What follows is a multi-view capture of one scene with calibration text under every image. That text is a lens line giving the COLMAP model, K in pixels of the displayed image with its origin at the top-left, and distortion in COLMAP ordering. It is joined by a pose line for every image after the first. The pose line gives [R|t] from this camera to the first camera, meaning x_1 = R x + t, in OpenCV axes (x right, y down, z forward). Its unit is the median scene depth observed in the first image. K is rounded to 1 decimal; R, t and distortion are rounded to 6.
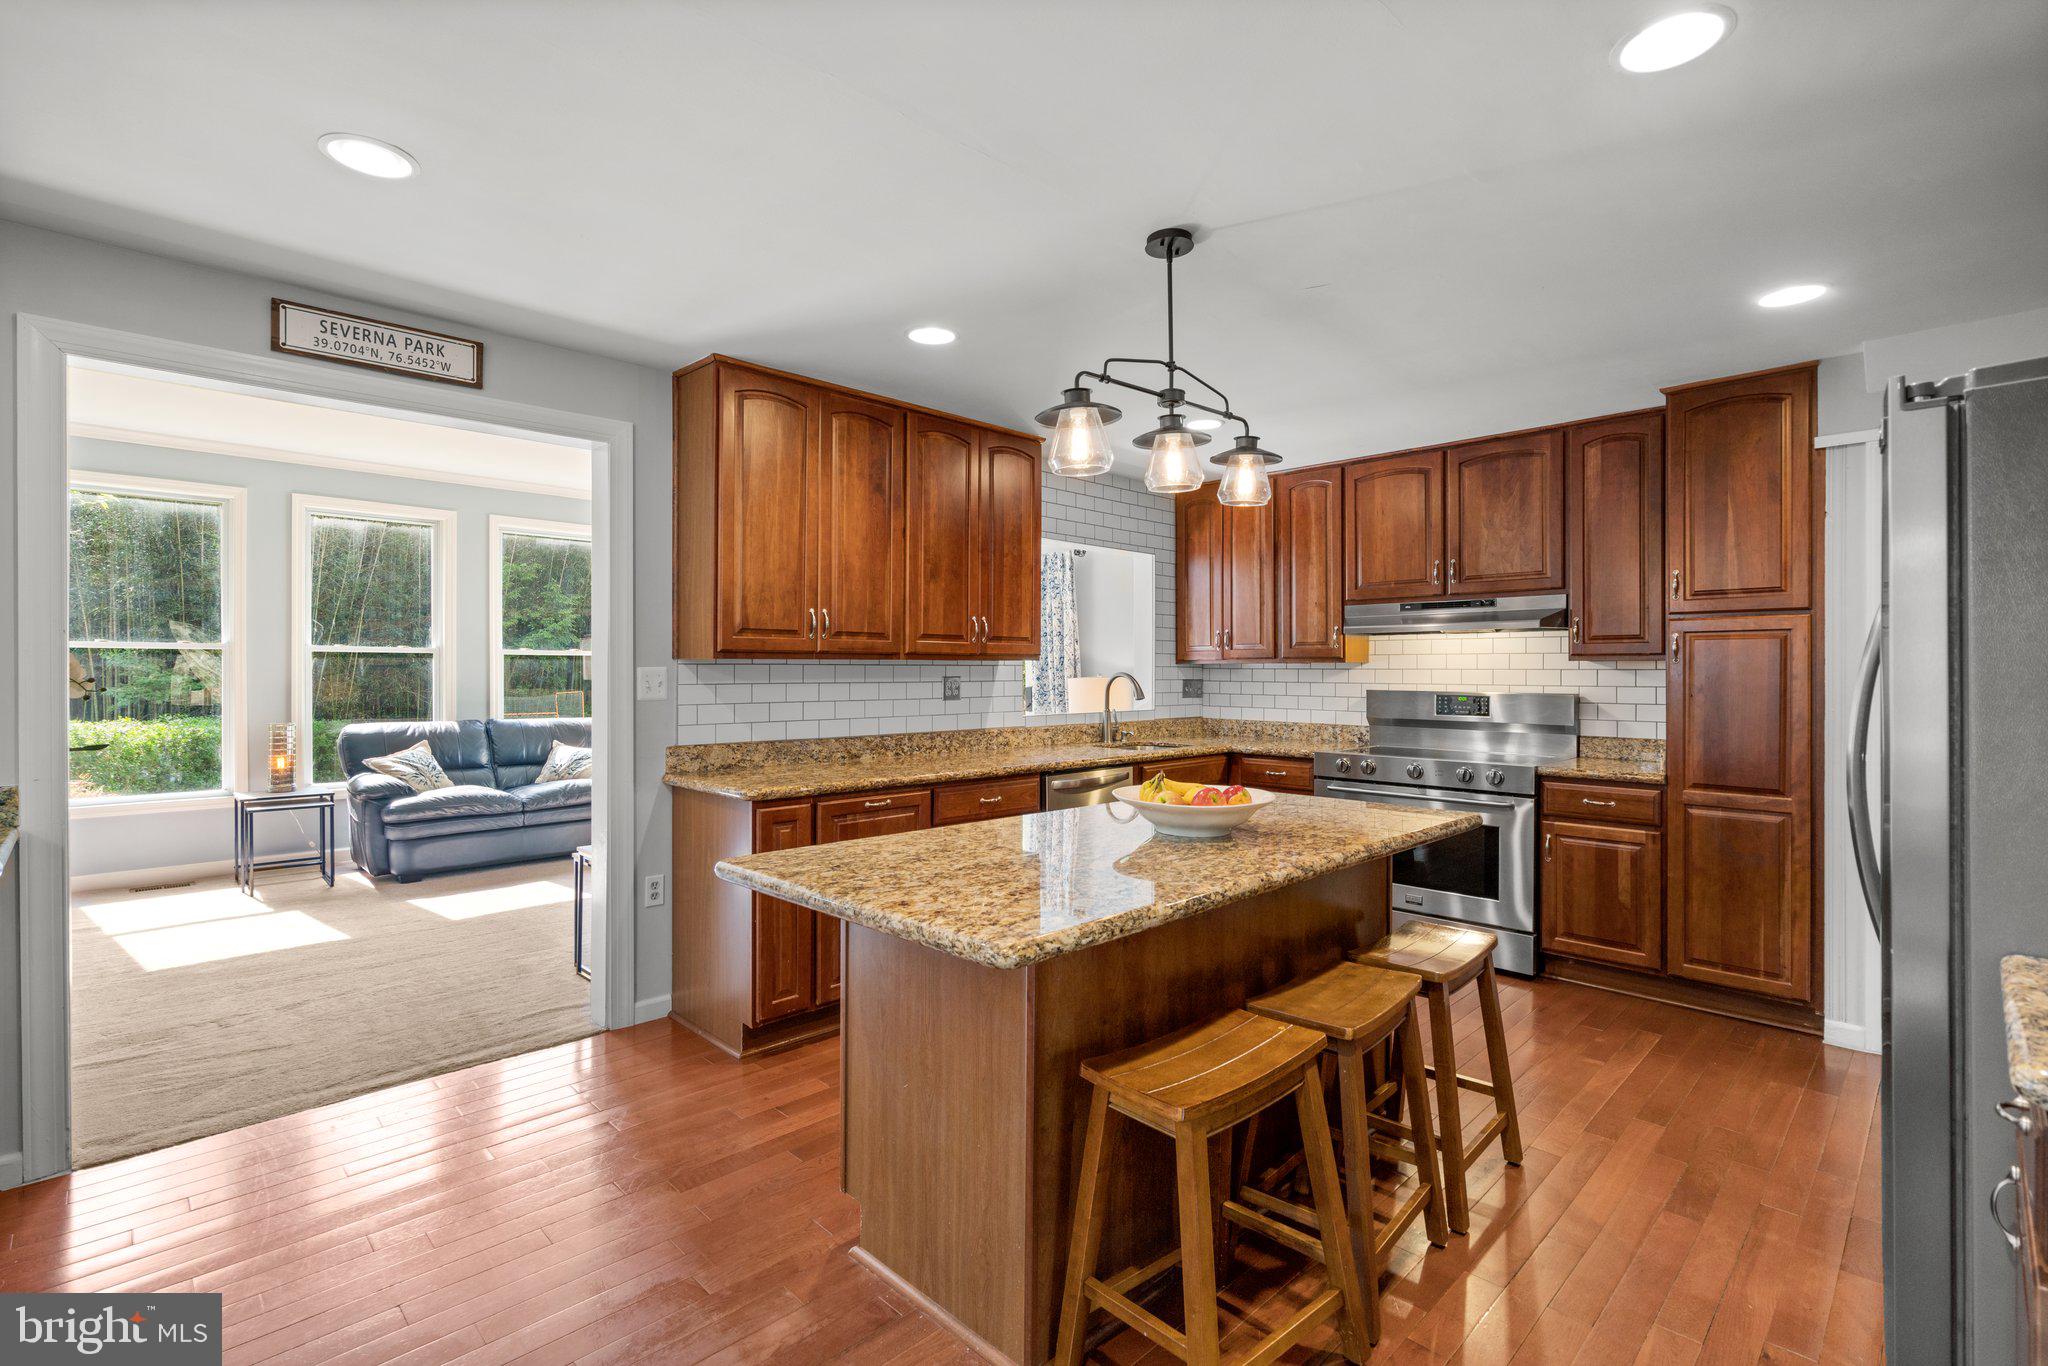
lens RADIAL K [[953.6, 0, 1007.4], [0, 953.6, 668.0], [0, 0, 1]] dist [-0.014460, 0.009038]
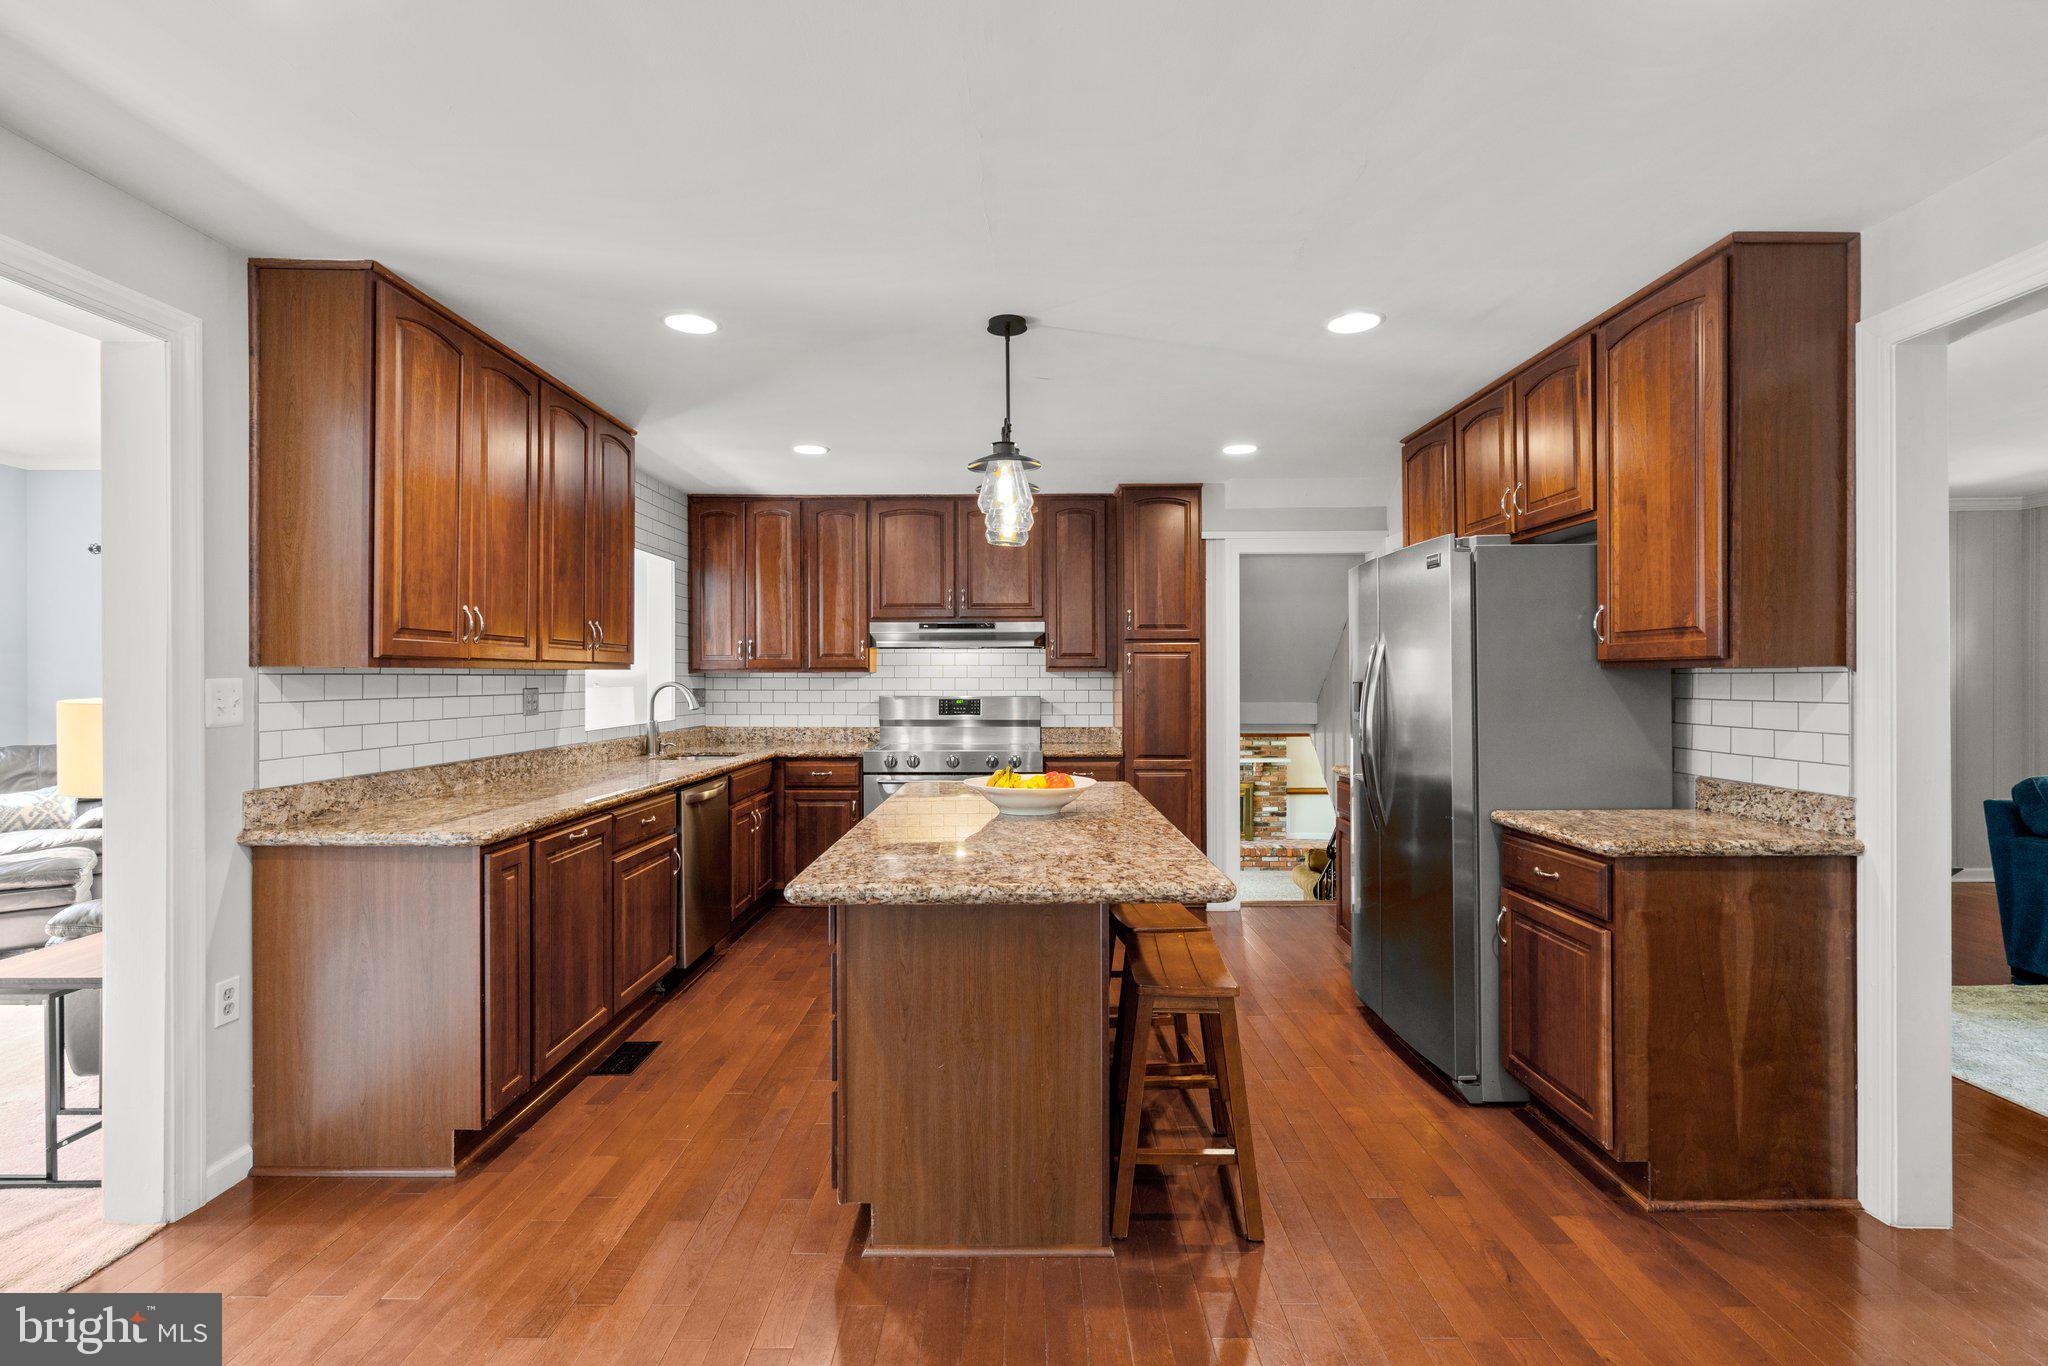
lens RADIAL K [[944.1, 0, 1036.4], [0, 944.1, 675.6], [0, 0, 1]] dist [-0.003695, -0.000100]
pose [[0.693214, -0.000887, 0.720731, -0.395505], [0.000858, 1.000000, 0.000406, -0.002420], [-0.720731, 0.000337, 0.693215, 0.087233]]
